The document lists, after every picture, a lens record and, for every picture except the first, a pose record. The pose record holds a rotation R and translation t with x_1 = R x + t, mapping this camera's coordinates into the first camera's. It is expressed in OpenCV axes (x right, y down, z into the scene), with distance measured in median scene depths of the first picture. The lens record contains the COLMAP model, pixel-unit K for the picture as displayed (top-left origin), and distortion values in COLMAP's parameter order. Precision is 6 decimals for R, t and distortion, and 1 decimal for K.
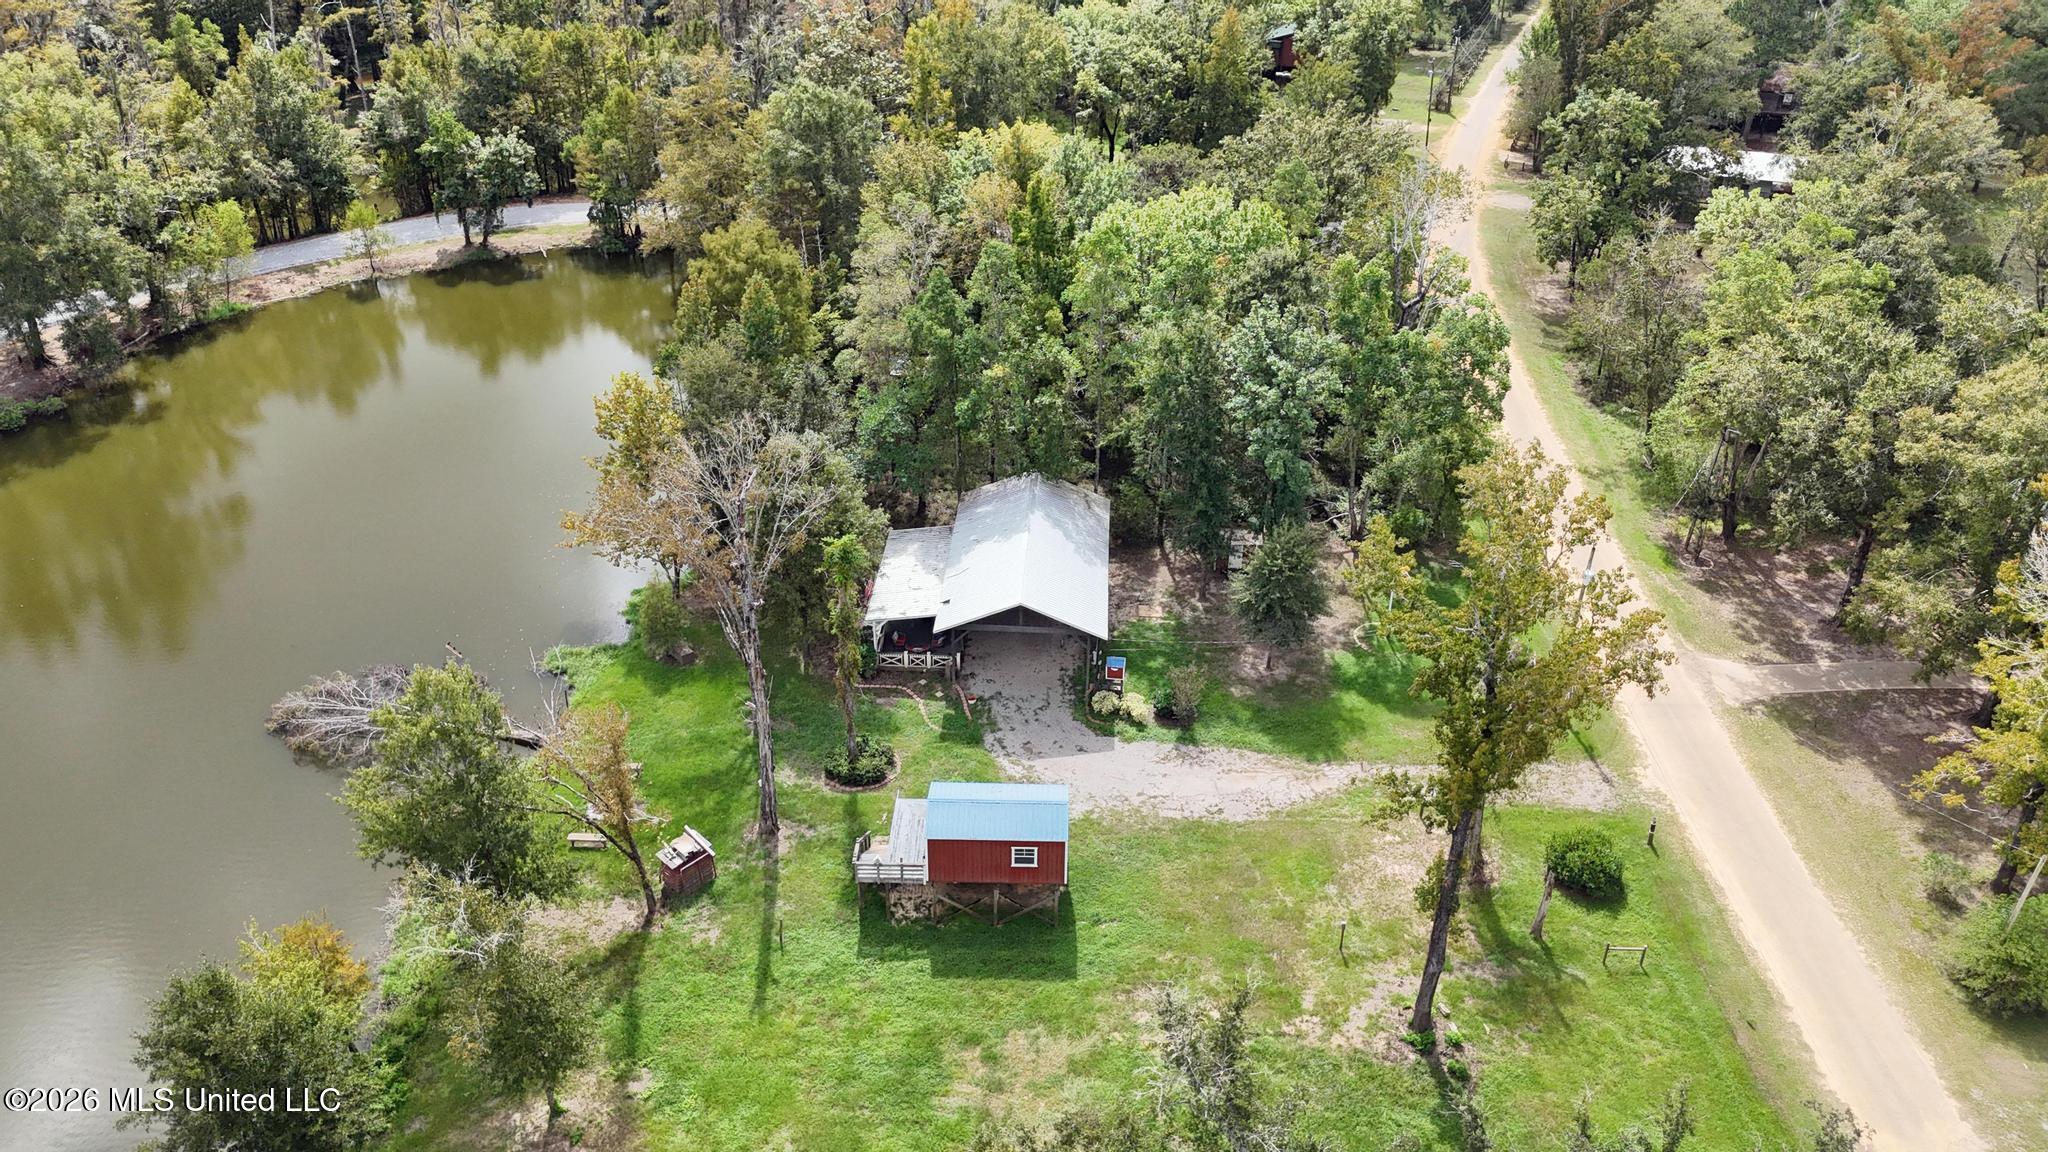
lens RADIAL K [[1485.9, 0, 1043.5], [0, 1485.9, 577.9], [0, 0, 1]] dist [-0.002503, -0.007902]
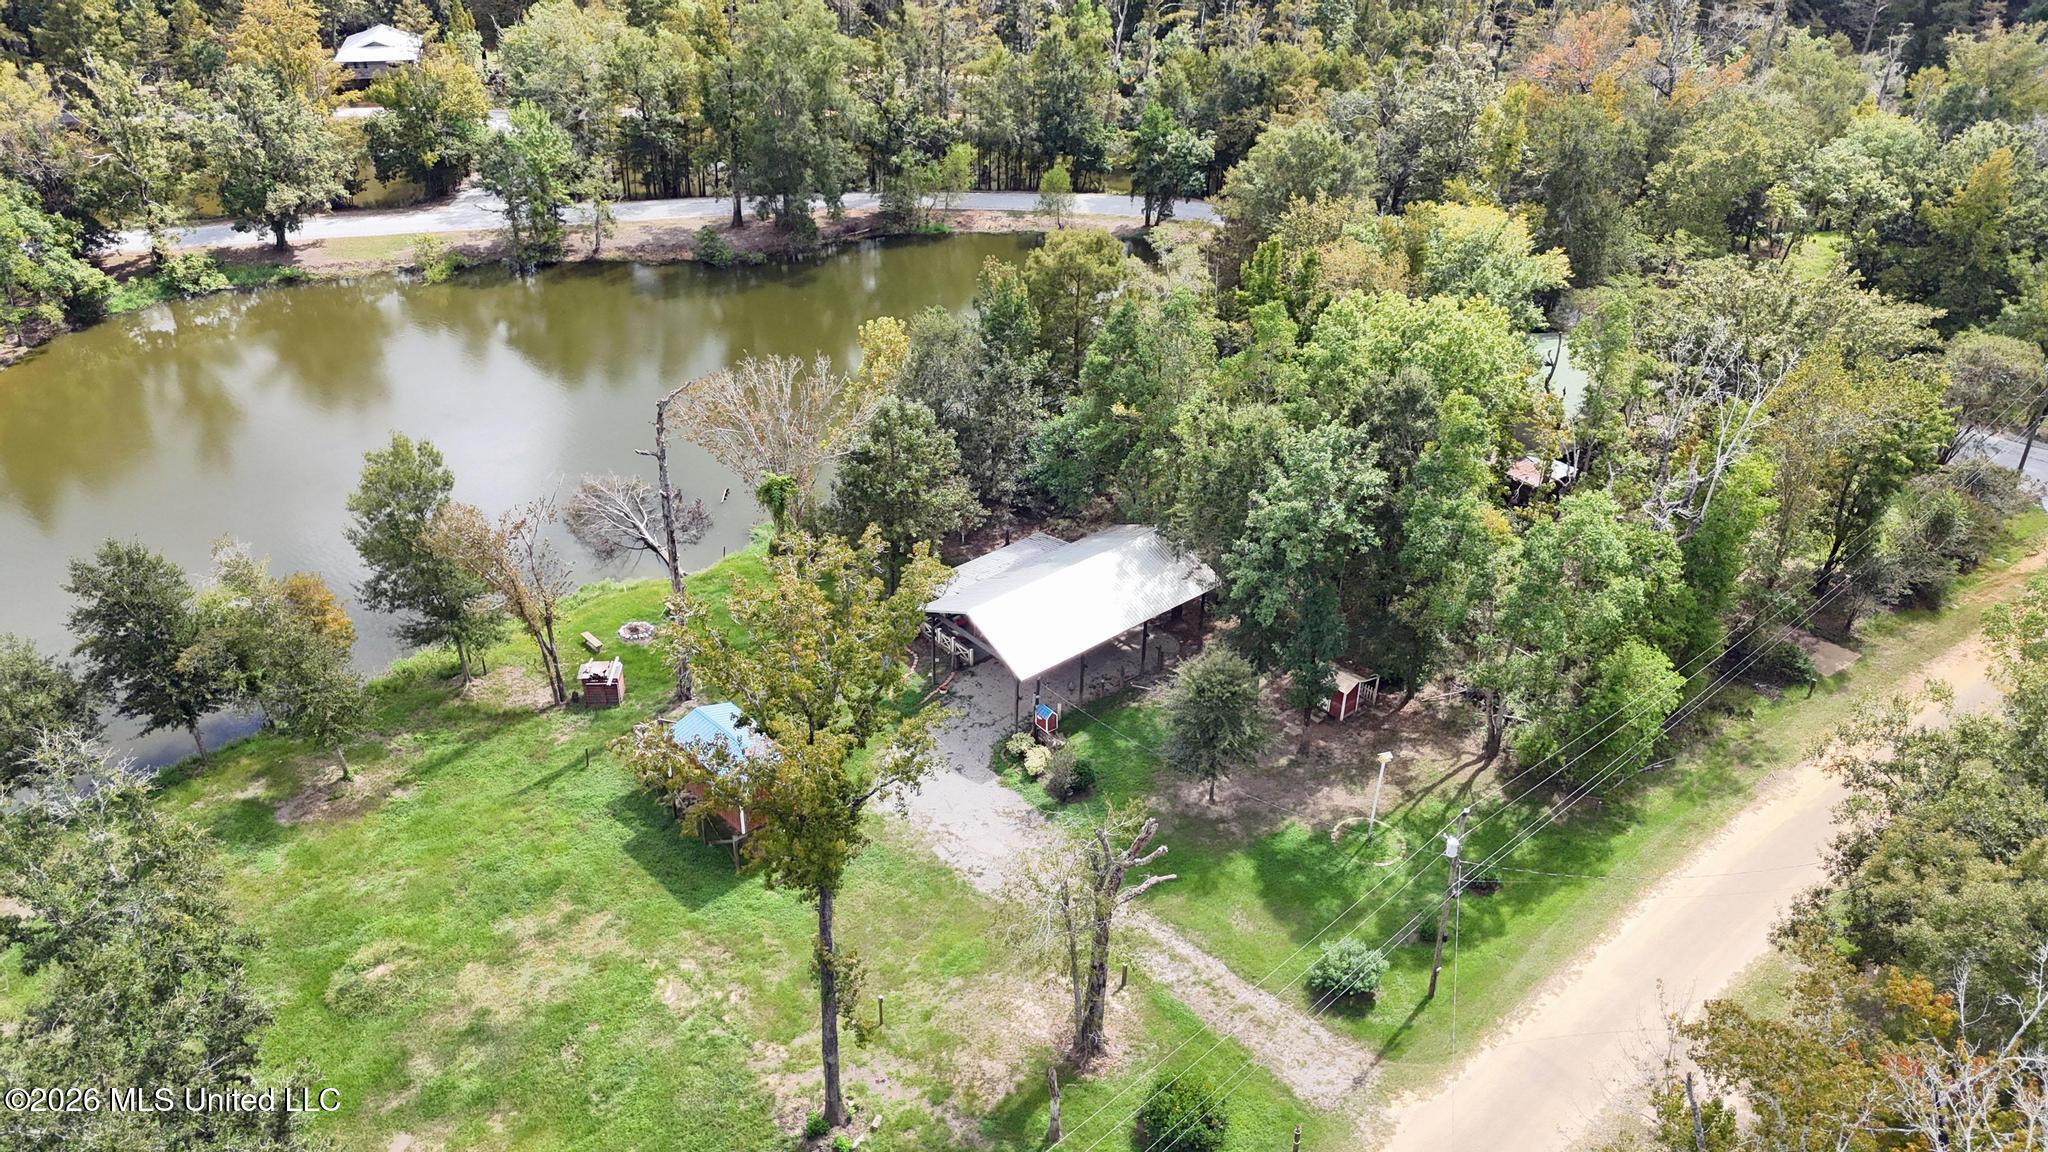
lens RADIAL K [[1485.9, 0, 1043.5], [0, 1485.9, 577.9], [0, 0, 1]] dist [-0.002503, -0.007902]
pose [[0.701661, 0.353211, -0.618800, 0.630213], [-0.369600, 0.922926, 0.107715, -0.131156], [0.609153, 0.153129, 0.778129, 0.225573]]
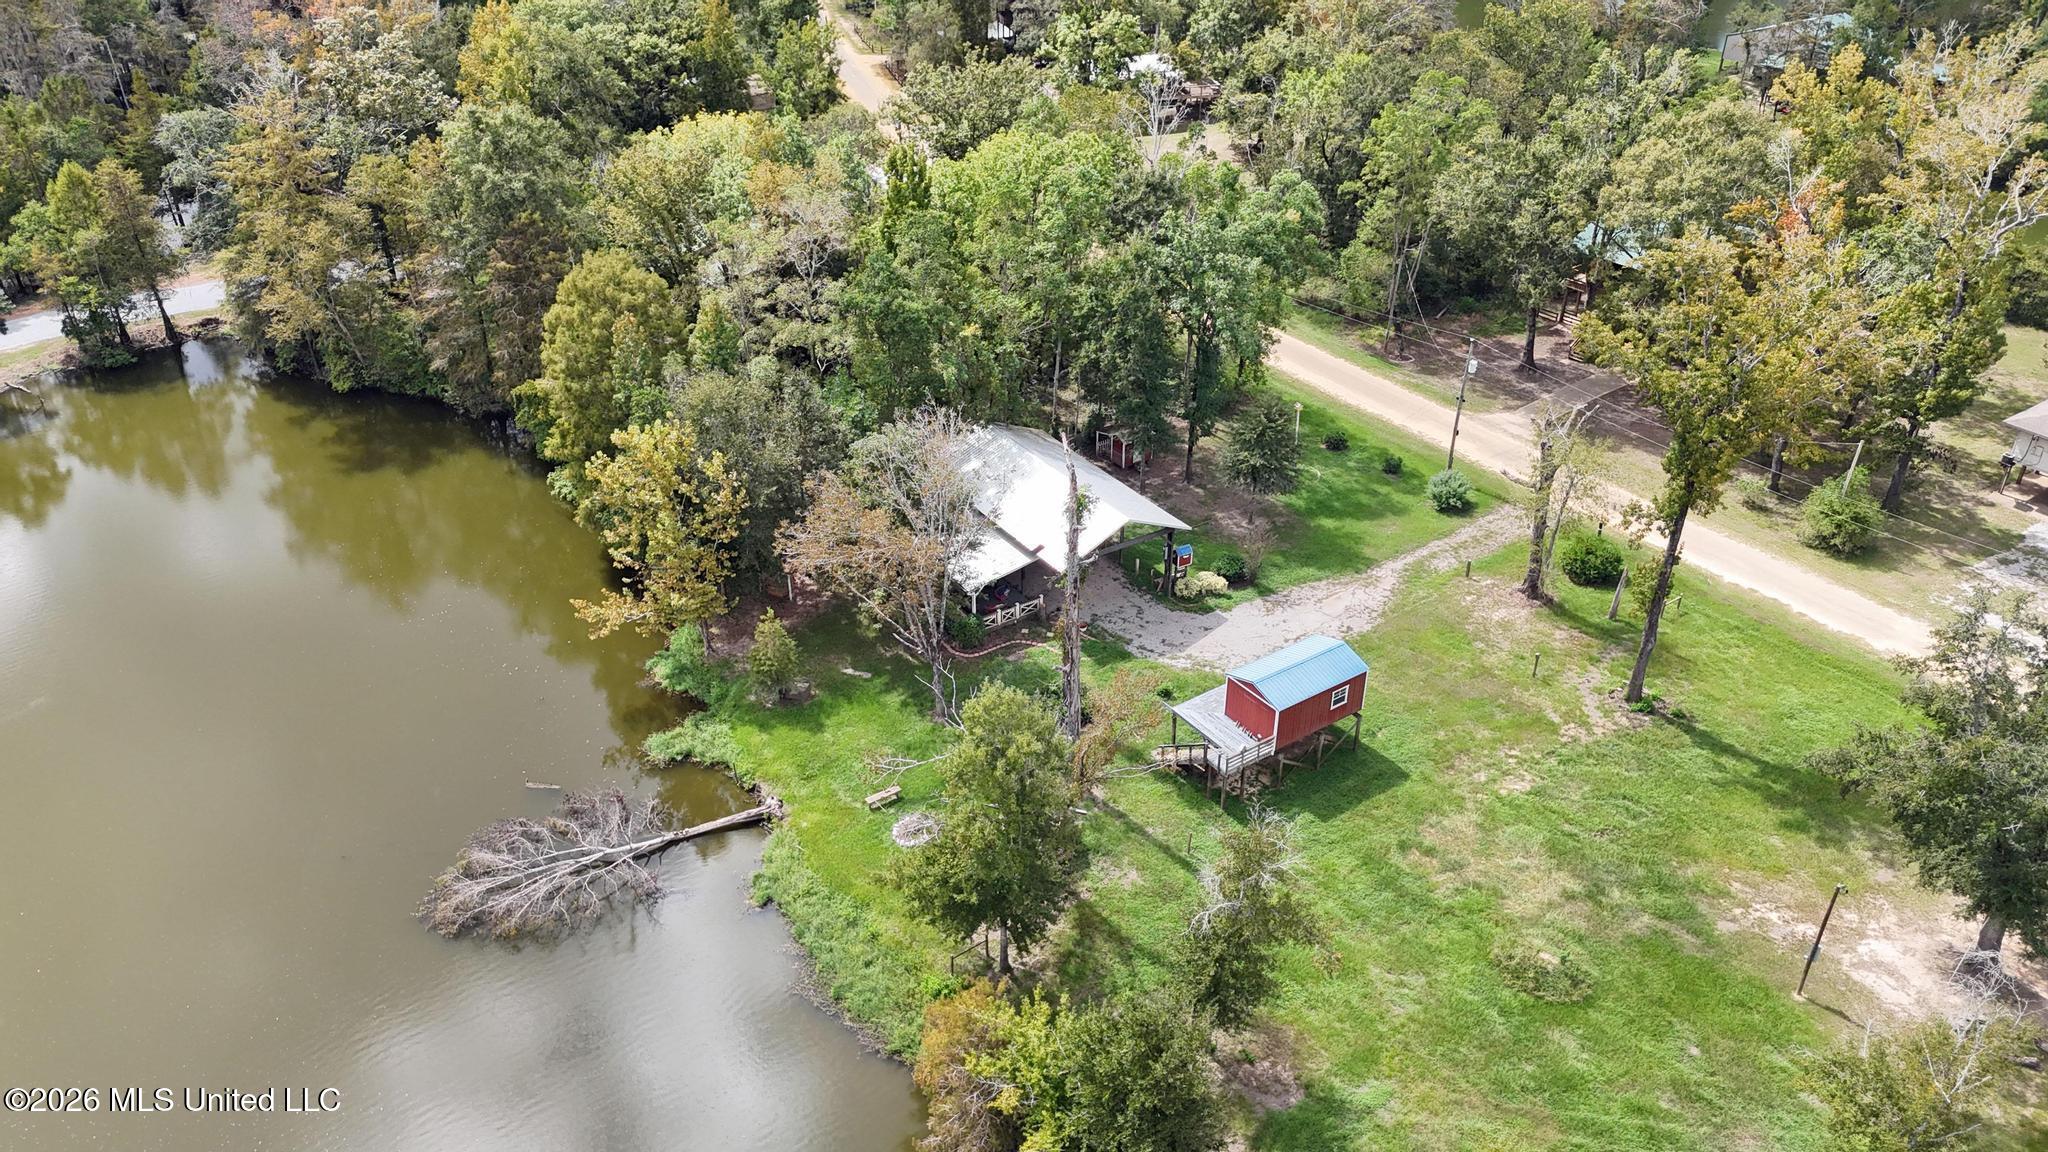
lens RADIAL K [[1485.9, 0, 1043.5], [0, 1485.9, 577.9], [0, 0, 1]] dist [-0.002503, -0.007902]
pose [[0.803235, -0.318548, 0.503330, -0.608612], [0.306251, 0.945606, 0.109728, -0.078903], [-0.510905, 0.066008, 0.857099, 0.101128]]
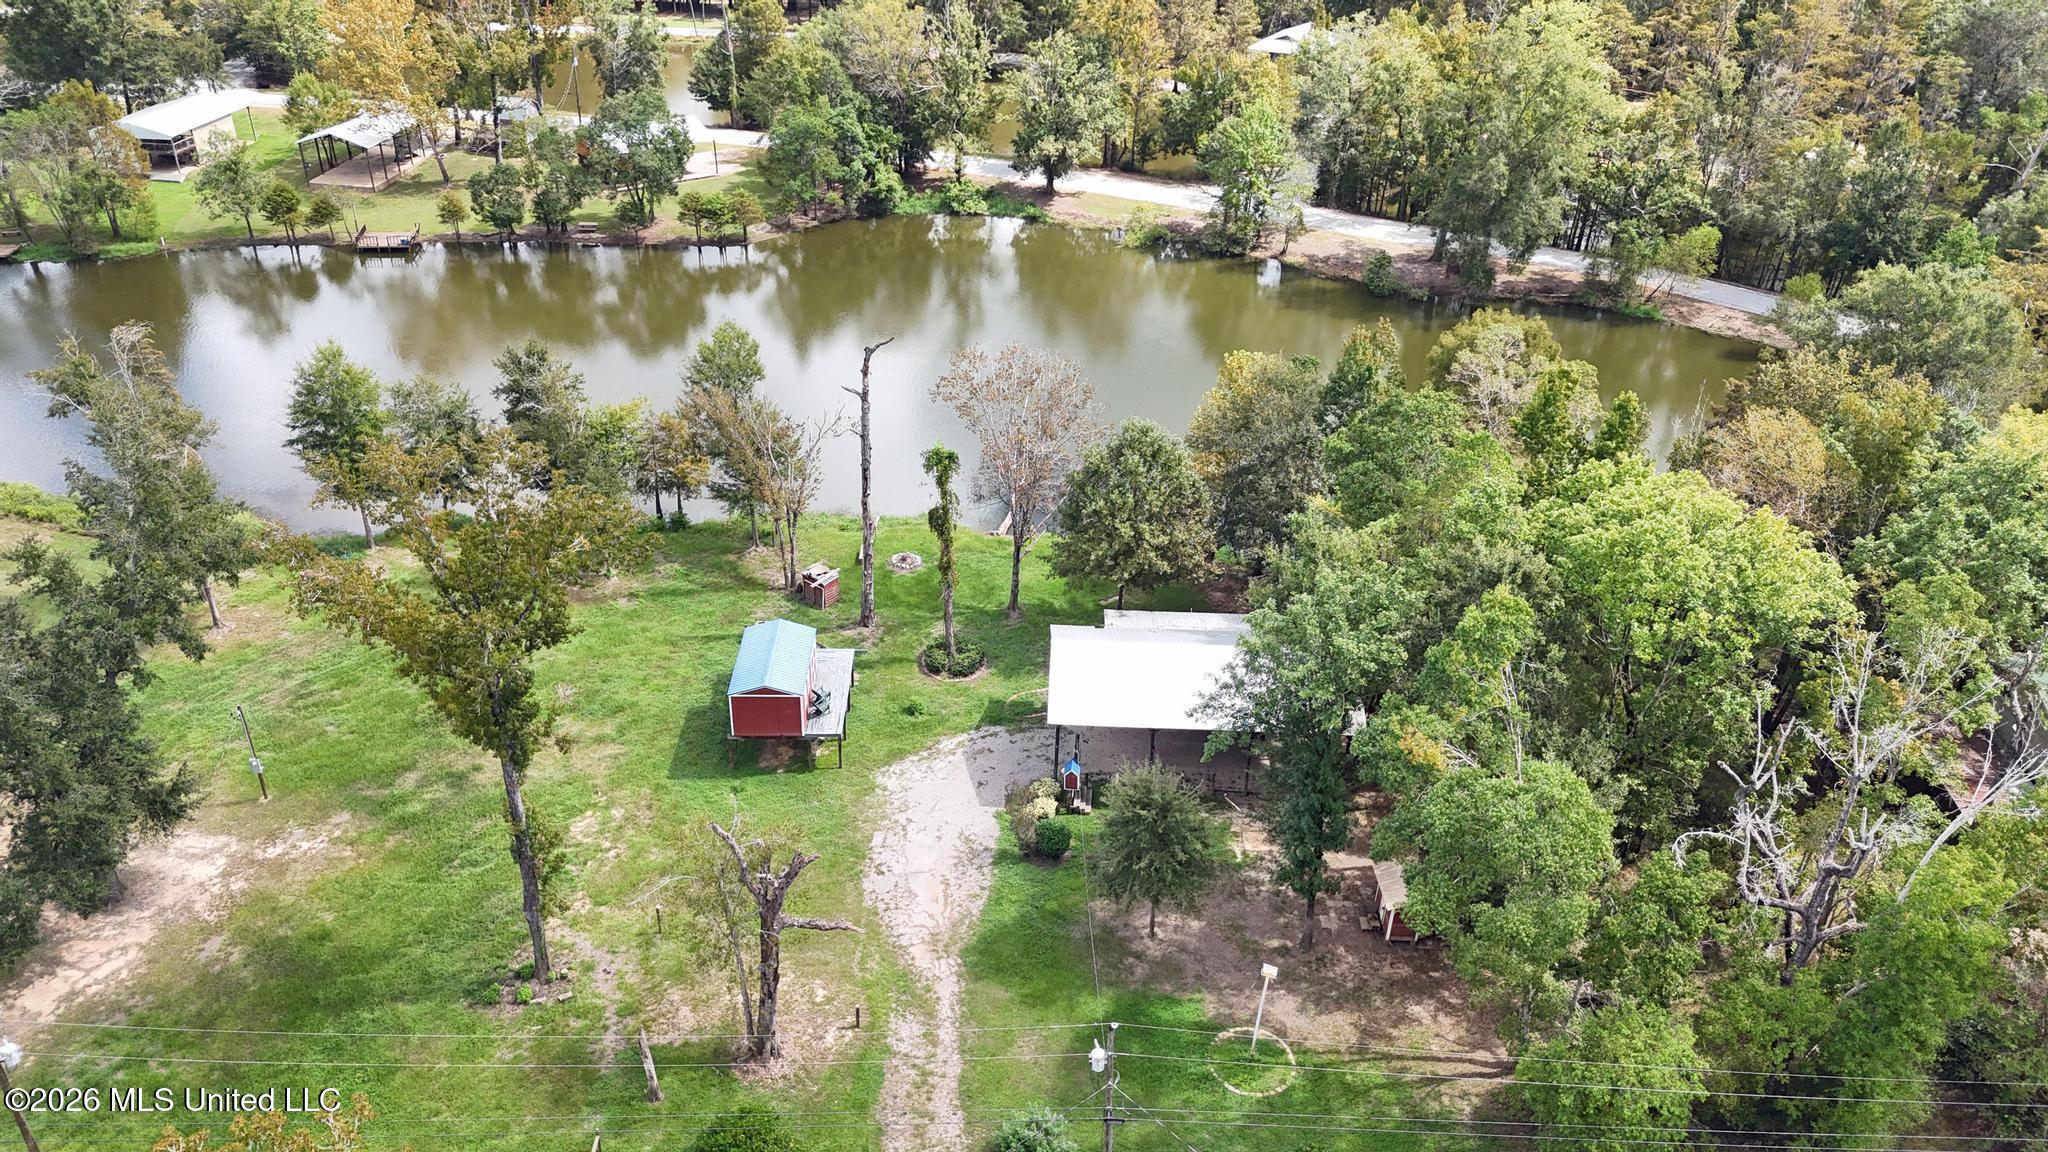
lens RADIAL K [[1485.9, 0, 1043.5], [0, 1485.9, 577.9], [0, 0, 1]] dist [-0.002503, -0.007902]
pose [[0.016268, 0.481540, -0.876273, 0.807406], [-0.525580, 0.749663, 0.402207, -0.396372], [0.850588, 0.454009, 0.265284, 0.698155]]
